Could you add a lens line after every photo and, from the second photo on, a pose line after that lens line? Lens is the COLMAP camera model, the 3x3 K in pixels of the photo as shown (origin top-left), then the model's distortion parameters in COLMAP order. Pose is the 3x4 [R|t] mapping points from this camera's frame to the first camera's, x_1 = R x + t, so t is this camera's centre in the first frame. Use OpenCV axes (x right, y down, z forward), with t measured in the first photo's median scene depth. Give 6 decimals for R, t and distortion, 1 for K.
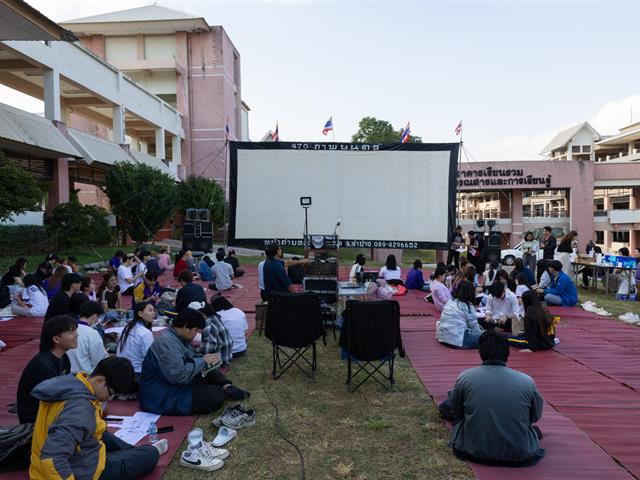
lens RADIAL K [[483.5, 0, 319.3], [0, 483.5, 243.4], [0, 0, 1]] dist [0.000377, 0.007704]
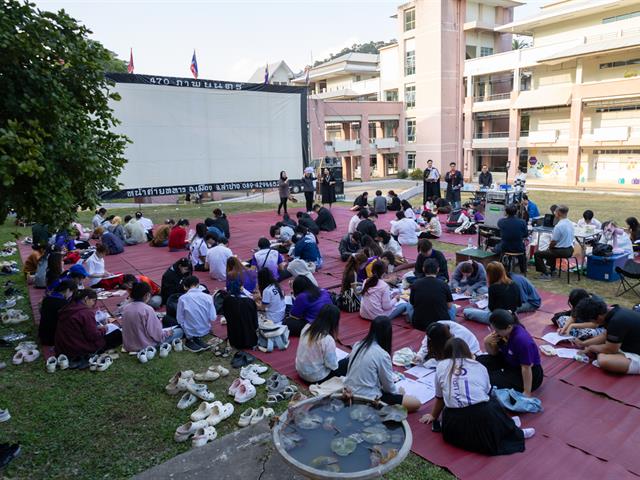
lens RADIAL K [[483.5, 0, 323.3], [0, 483.5, 235.7], [0, 0, 1]] dist [0.000377, 0.007704]
pose [[0.768010, -0.144027, 0.624033, -0.237367], [0.061018, 0.986408, 0.152567, -0.023415], [-0.637525, -0.079096, 0.766359, 0.067121]]
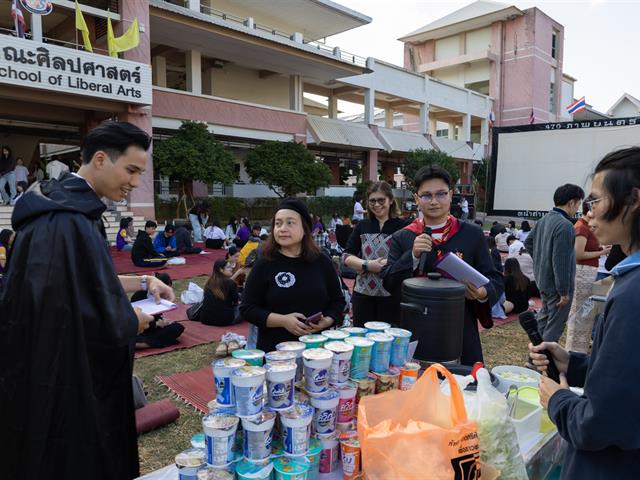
lens RADIAL K [[483.5, 0, 314.5], [0, 483.5, 249.2], [0, 0, 1]] dist [0.000377, 0.007704]
pose [[0.737235, 0.082255, -0.670610, 0.189378], [-0.037837, 0.996030, 0.080574, 0.004702], [0.674576, -0.034028, 0.737421, -0.108864]]
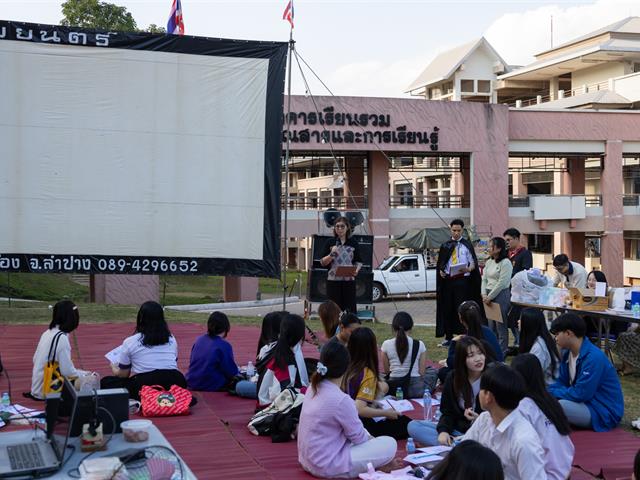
lens RADIAL K [[938.7, 0, 321.4], [0, 938.7, 235.1], [0, 0, 1]] dist [0.000874, 0.000000]
pose [[0.939221, 0.001288, 0.343310, 0.007971], [0.006297, 0.999760, -0.020977, -0.003524], [-0.343255, 0.021864, 0.938988, 0.089204]]
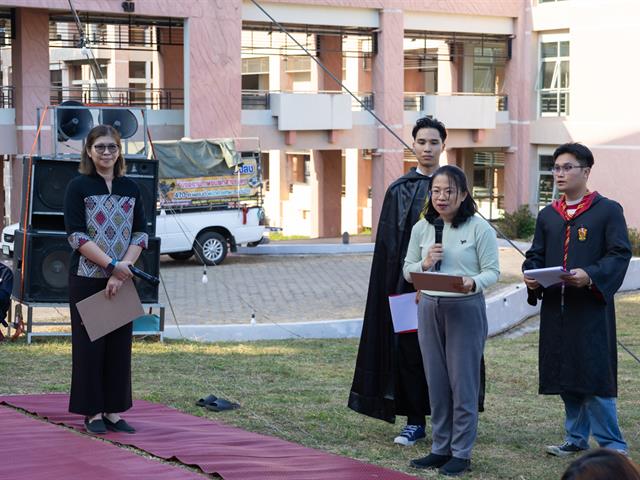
lens RADIAL K [[1314.2, 0, 321.5], [0, 1314.2, 237.0], [0, 0, 1]] dist [-0.015588, 0.000000]
pose [[0.772224, -0.034362, 0.634421, 0.024640], [0.006078, 0.998890, 0.046704, -0.009414], [-0.635321, -0.032210, 0.771576, 0.270528]]
